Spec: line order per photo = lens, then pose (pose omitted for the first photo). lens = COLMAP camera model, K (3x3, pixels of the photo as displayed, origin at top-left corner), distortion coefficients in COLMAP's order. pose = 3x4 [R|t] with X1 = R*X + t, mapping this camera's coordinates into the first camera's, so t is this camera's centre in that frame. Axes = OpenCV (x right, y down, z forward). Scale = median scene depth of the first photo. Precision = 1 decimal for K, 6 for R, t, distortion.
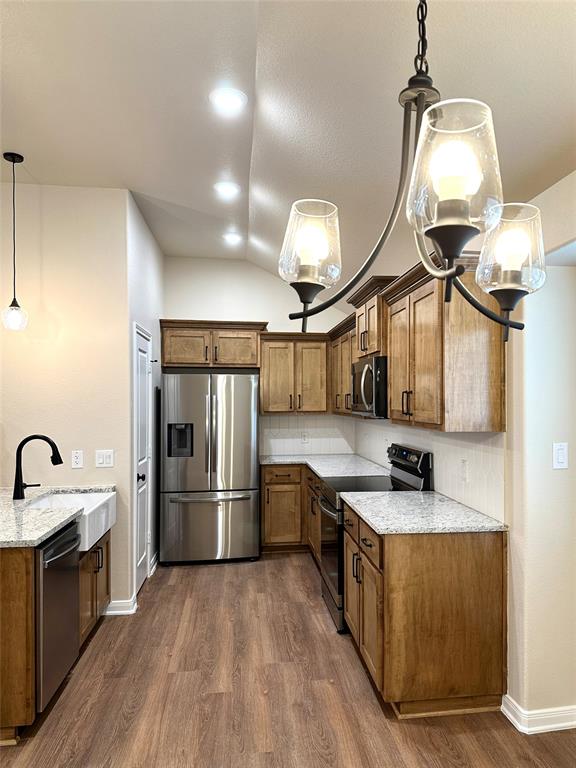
lens RADIAL K [[570.6, 0, 323.1], [0, 570.6, 401.6], [0, 0, 1]] dist [0.169385, -0.325194]
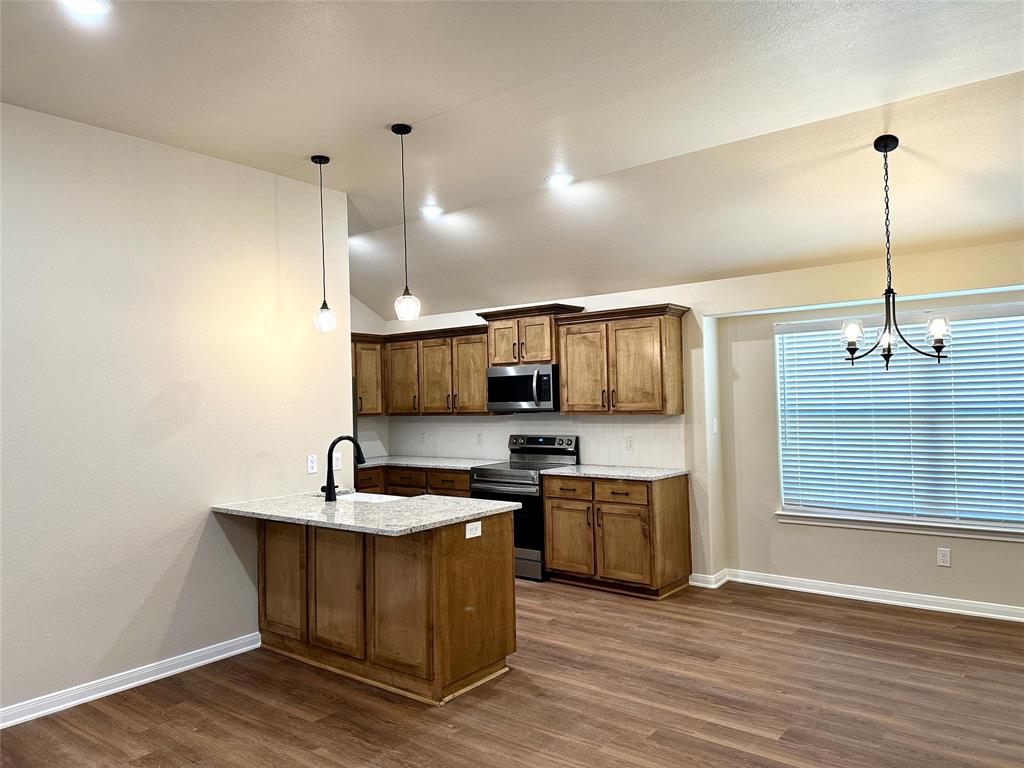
lens RADIAL K [[716.7, 0, 527.8], [0, 716.7, 369.7], [0, 0, 1]] dist [0.086686, -0.130133]
pose [[0.713082, 0.013854, 0.700944, -0.841754], [0.024965, 0.998669, -0.045136, 0.004807], [-0.700636, 0.049685, 0.711787, -0.092645]]
